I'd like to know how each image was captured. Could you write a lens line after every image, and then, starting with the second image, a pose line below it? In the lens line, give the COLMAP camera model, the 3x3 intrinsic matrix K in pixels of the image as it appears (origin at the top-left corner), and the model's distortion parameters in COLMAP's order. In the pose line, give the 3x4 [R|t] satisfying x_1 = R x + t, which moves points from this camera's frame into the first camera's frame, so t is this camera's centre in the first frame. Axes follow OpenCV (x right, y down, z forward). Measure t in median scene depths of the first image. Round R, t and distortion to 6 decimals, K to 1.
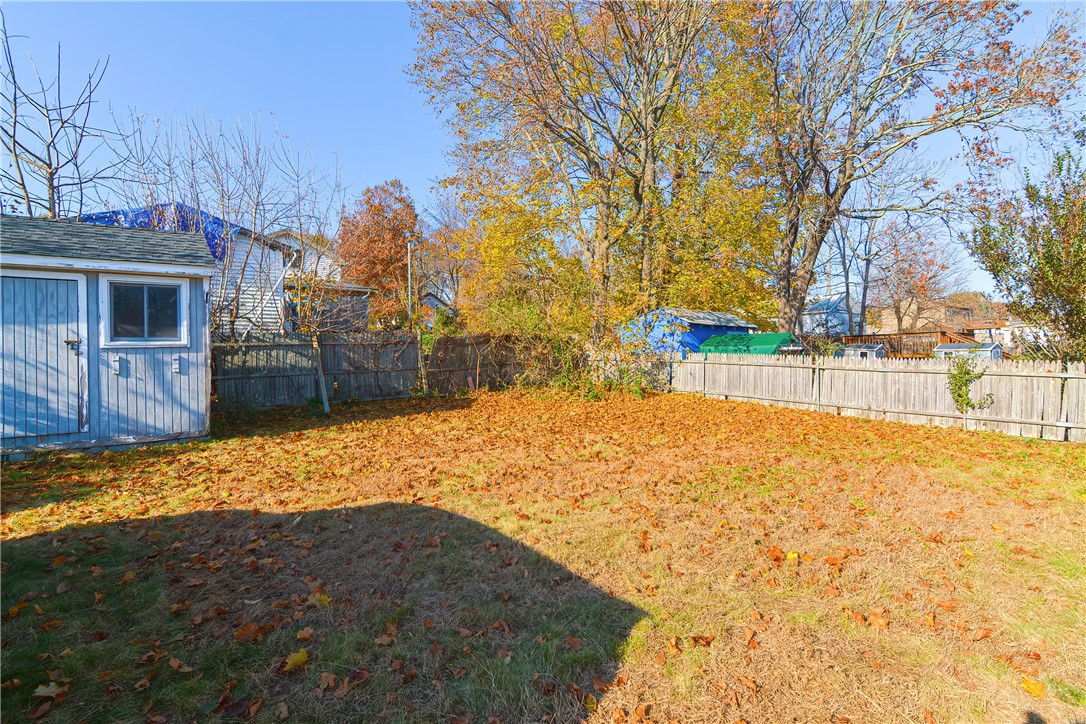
lens RADIAL K [[541.8, 0, 533.6], [0, 541.8, 357.0], [0, 0, 1]] dist [-0.000254, -0.009336]
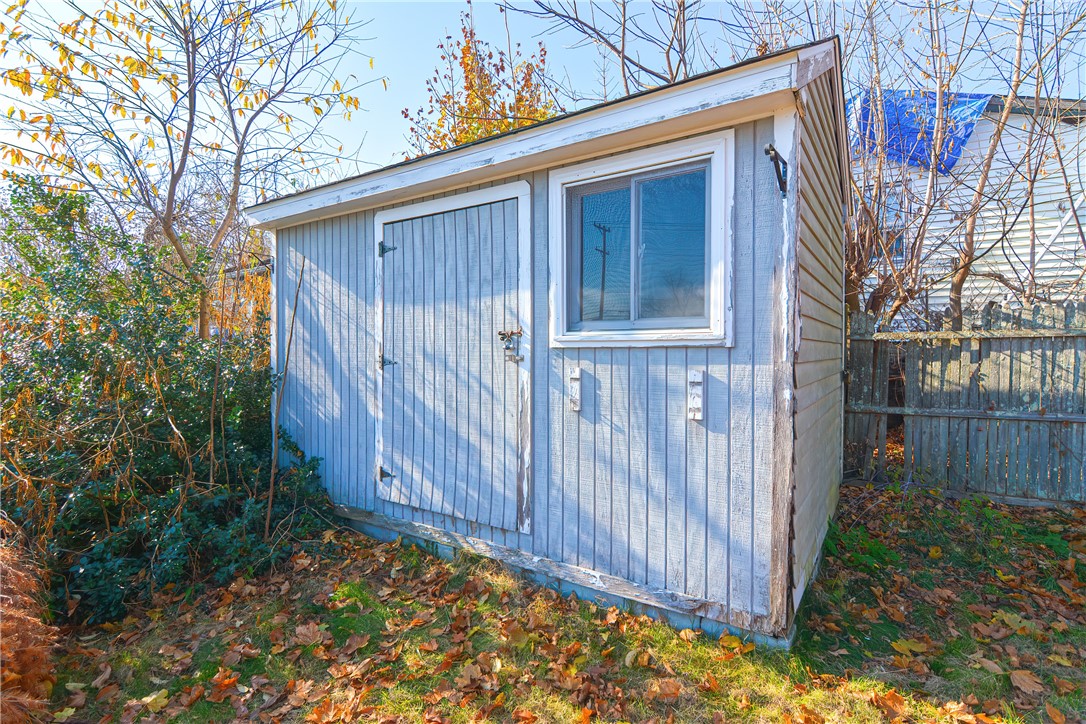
lens RADIAL K [[541.8, 0, 533.6], [0, 541.8, 357.0], [0, 0, 1]] dist [-0.000254, -0.009336]
pose [[0.333404, 0.030251, -0.942298, -0.386710], [-0.012621, 0.999539, 0.027623, -0.019957], [0.942699, 0.002683, 0.333632, 0.809324]]
